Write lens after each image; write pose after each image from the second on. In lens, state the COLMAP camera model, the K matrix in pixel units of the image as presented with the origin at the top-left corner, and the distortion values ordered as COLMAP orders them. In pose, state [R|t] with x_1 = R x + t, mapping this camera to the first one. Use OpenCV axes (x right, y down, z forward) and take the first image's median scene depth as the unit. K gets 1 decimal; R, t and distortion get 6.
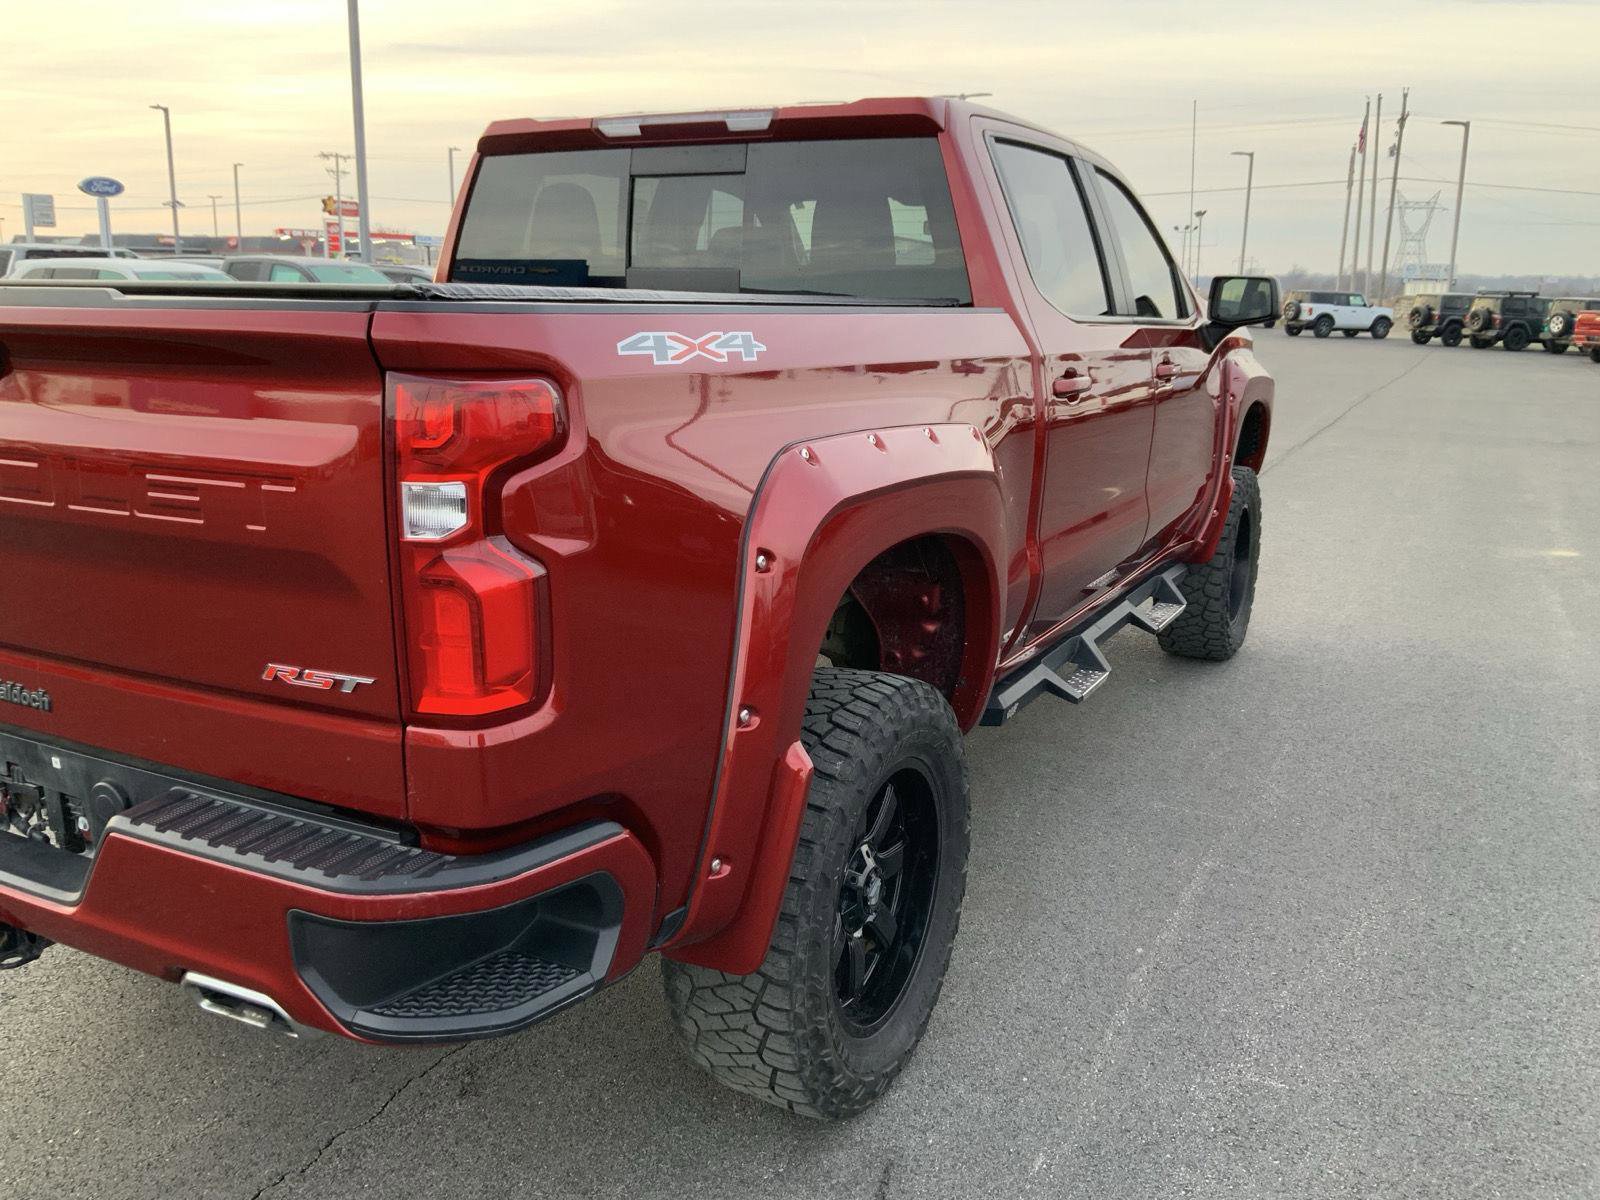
lens RADIAL K [[1310.0, 0, 802.3], [0, 1310.0, 600.6], [0, 0, 1]] dist [0.084373, -0.171732]
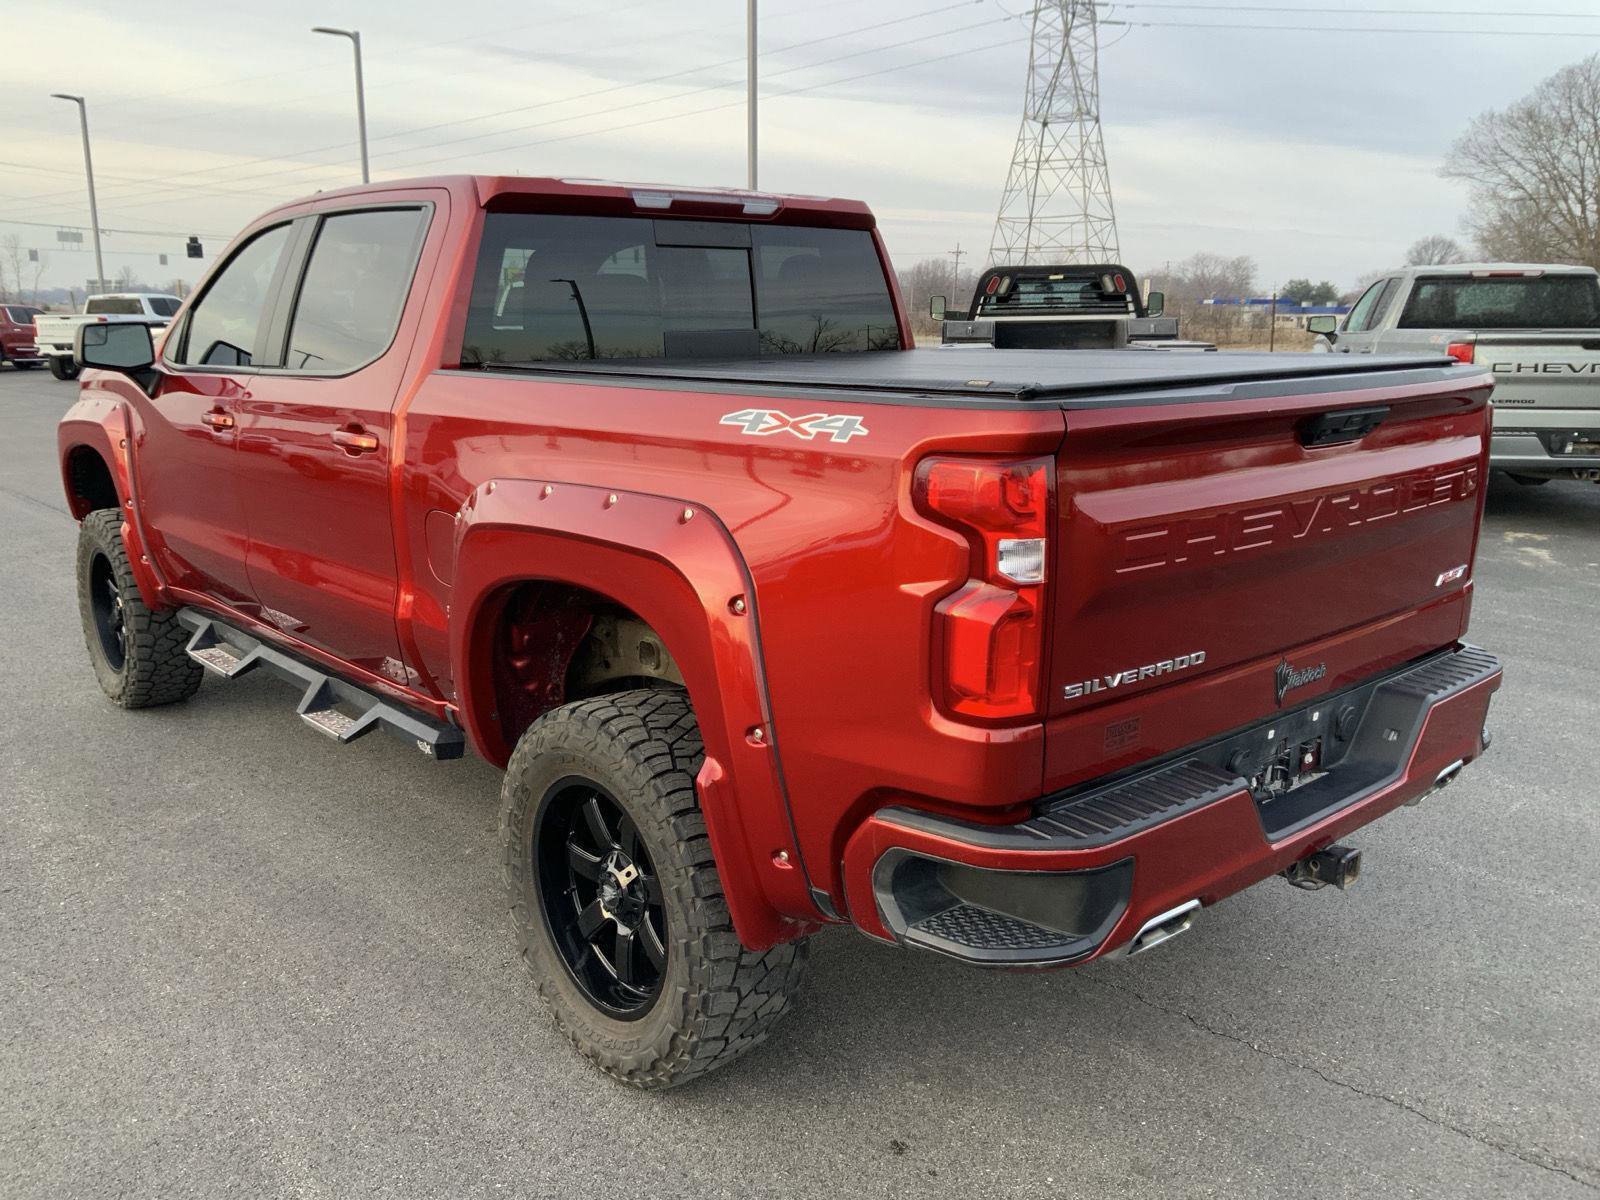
lens RADIAL K [[1316.1, 0, 800.0], [0, 1316.1, 600.0], [0, 0, 1]] dist [0.071730, -0.142466]
pose [[0.382318, -0.212393, 0.899290, -1.616478], [0.215674, 0.966855, 0.136661, -0.243448], [-0.898509, 0.141705, 0.415453, 0.725629]]
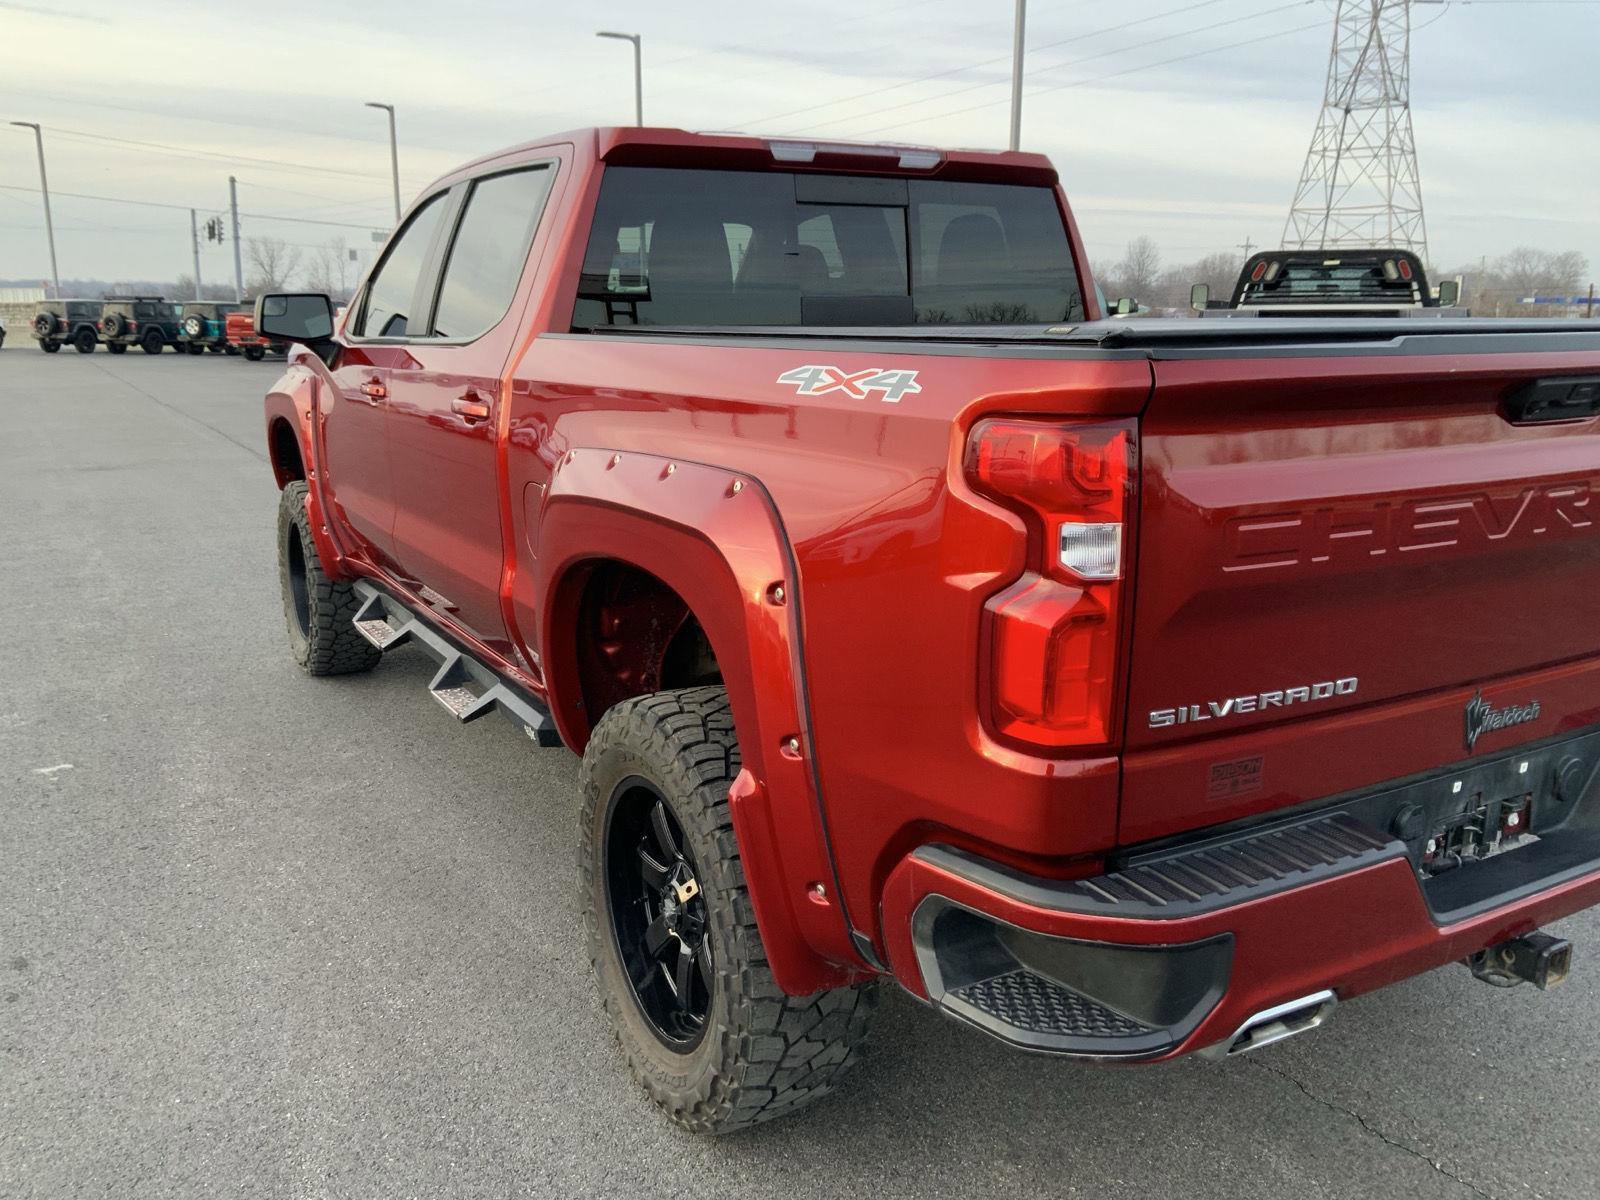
lens RADIAL K [[1310.0, 0, 802.3], [0, 1310.0, 600.6], [0, 0, 1]] dist [0.084373, -0.171732]
pose [[0.558805, -0.193113, 0.806501, -1.420193], [0.195546, 0.975770, 0.098155, -0.190229], [-0.805915, 0.102858, 0.583028, 0.675521]]
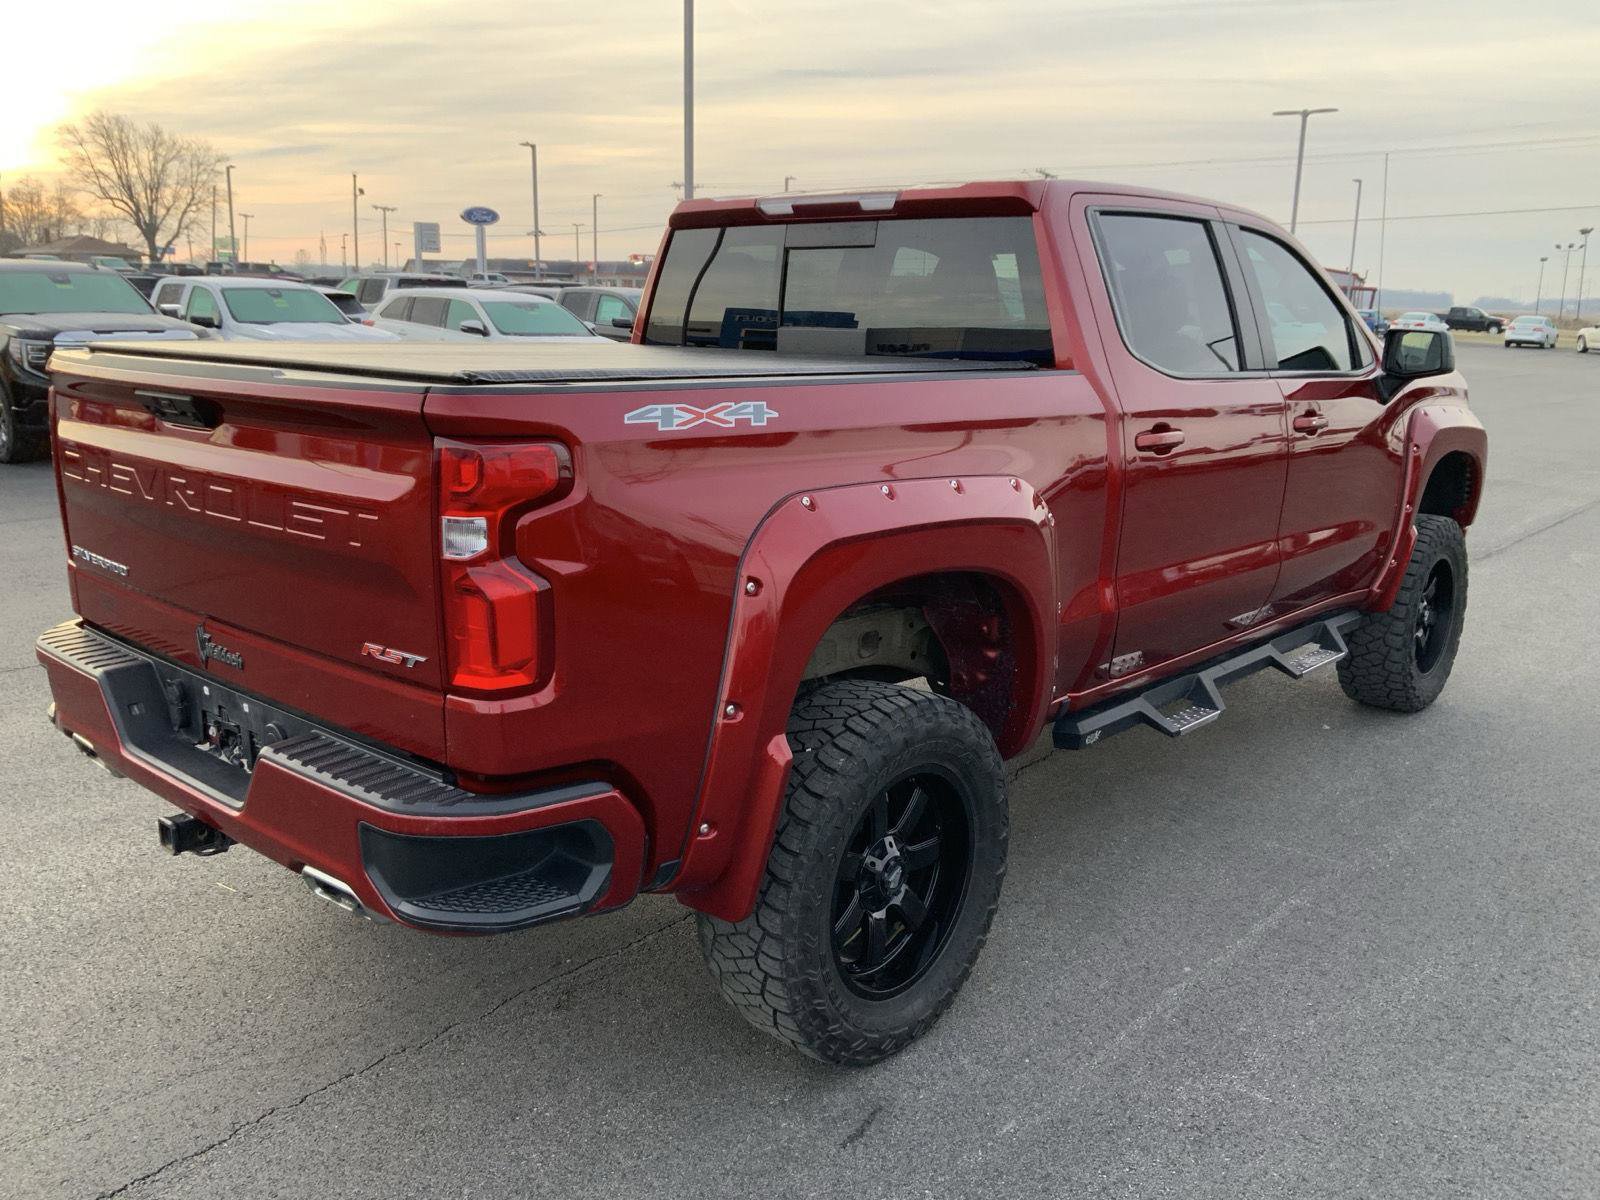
lens RADIAL K [[1310.0, 0, 802.3], [0, 1310.0, 600.6], [0, 0, 1]] dist [0.084373, -0.171732]
pose [[0.971133, 0.054870, -0.232142, 0.247483], [-0.058440, 0.998254, -0.008527, -0.007655], [0.231269, 0.021847, 0.972644, -0.160075]]
